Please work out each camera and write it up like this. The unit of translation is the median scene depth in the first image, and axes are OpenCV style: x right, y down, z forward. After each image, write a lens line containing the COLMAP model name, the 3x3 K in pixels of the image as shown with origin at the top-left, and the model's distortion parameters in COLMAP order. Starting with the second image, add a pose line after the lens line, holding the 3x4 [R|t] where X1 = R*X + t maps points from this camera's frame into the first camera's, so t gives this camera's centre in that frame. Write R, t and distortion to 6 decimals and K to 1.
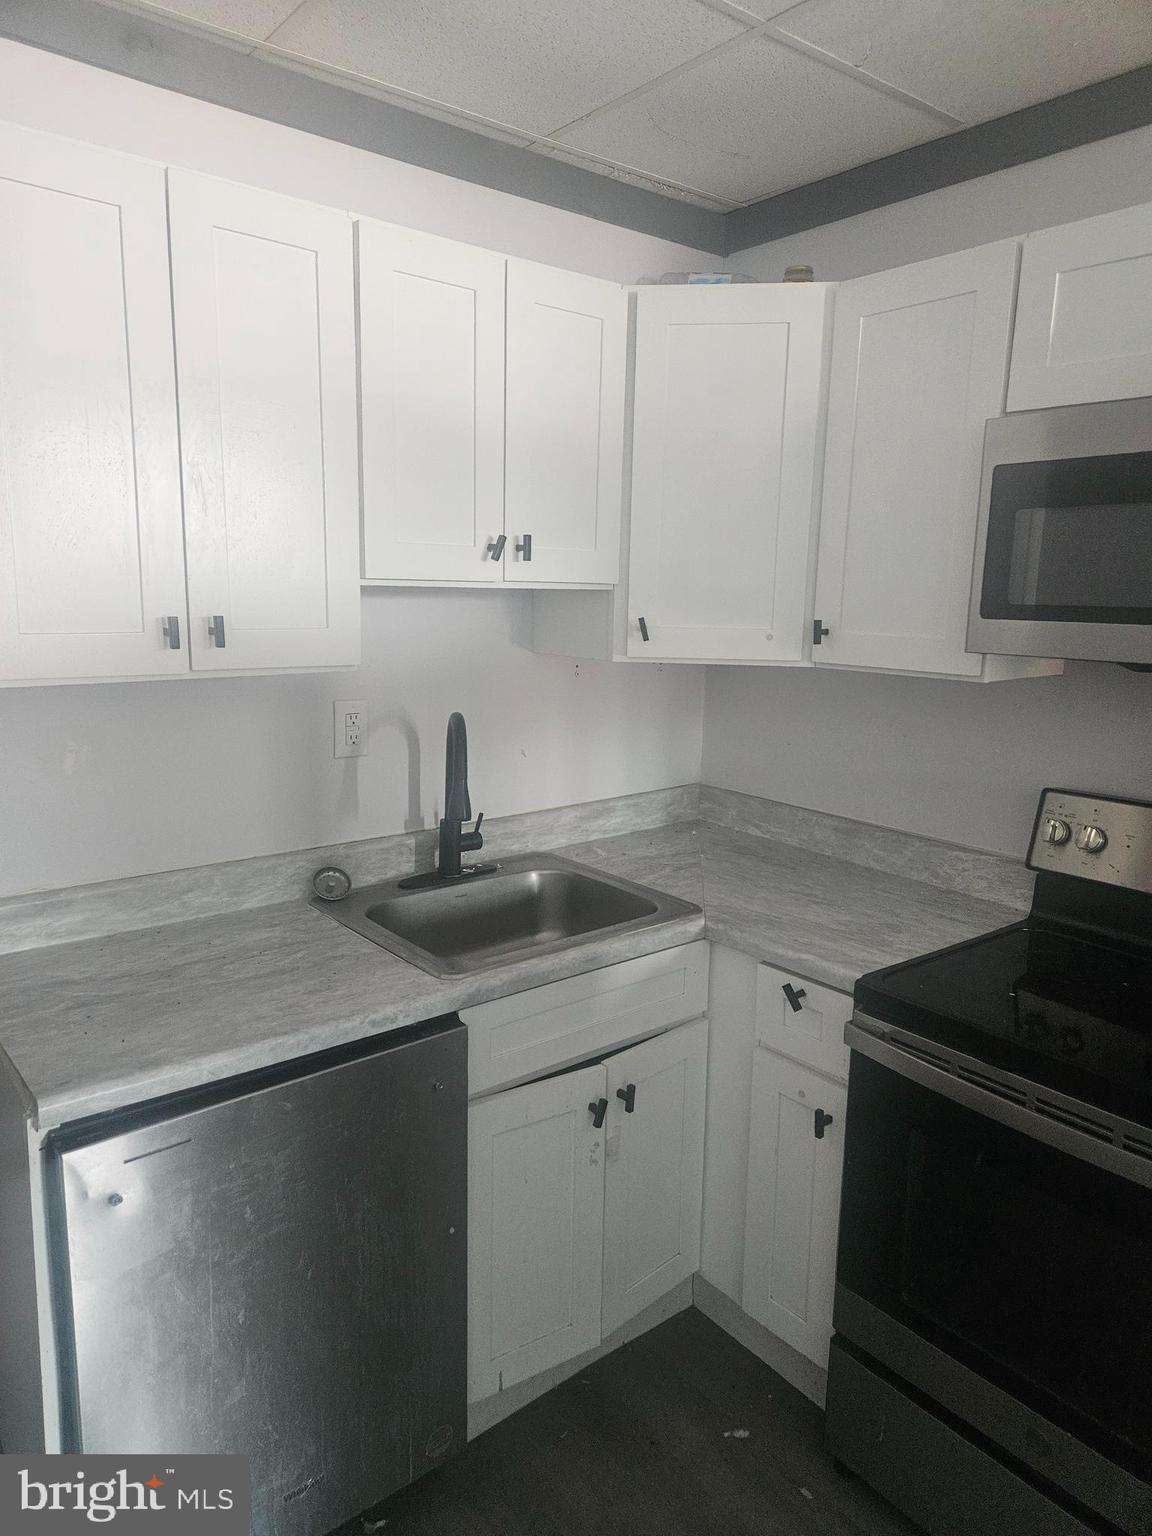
lens RADIAL K [[1034.7, 0, 576.8], [0, 1034.7, 758.2], [0, 0, 1]] dist [0.061119, -0.036404]
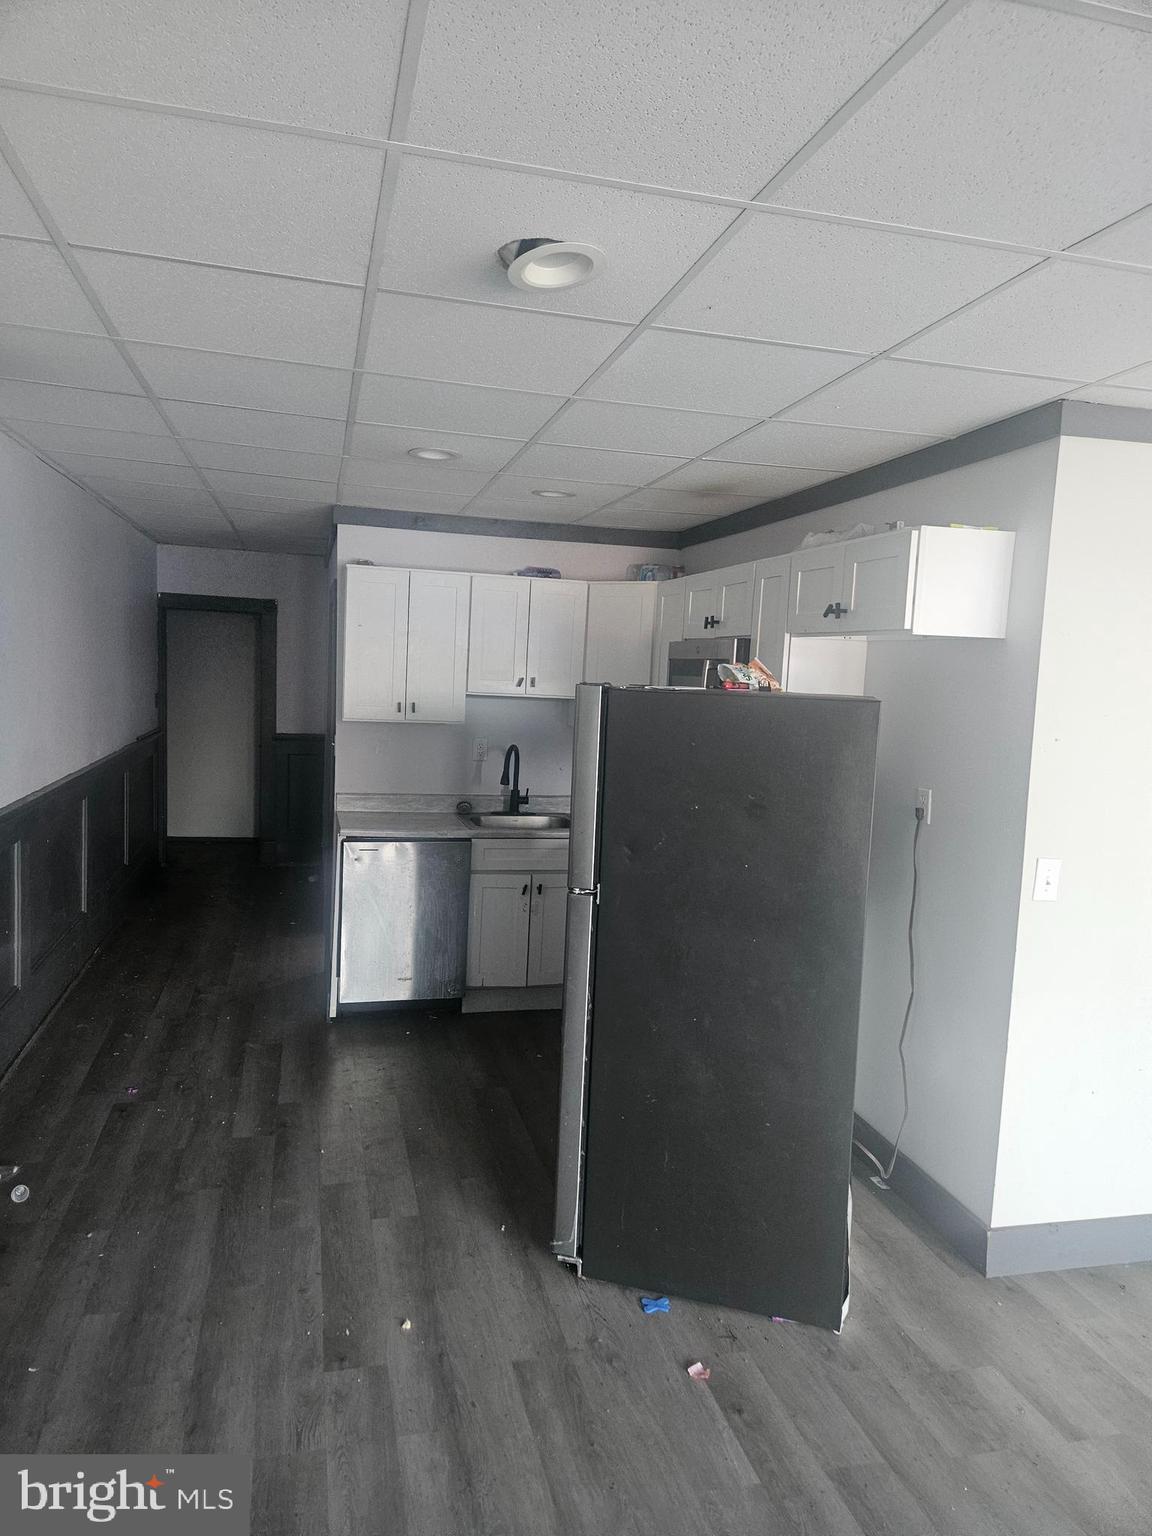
lens RADIAL K [[1034.7, 0, 573.1], [0, 1034.7, 774.8], [0, 0, 1]] dist [0.061119, -0.036404]
pose [[0.911386, 0.064427, -0.406479, 1.139541], [-0.098227, 0.993179, -0.062822, 0.188906], [0.399659, 0.097183, 0.911498, -1.351526]]
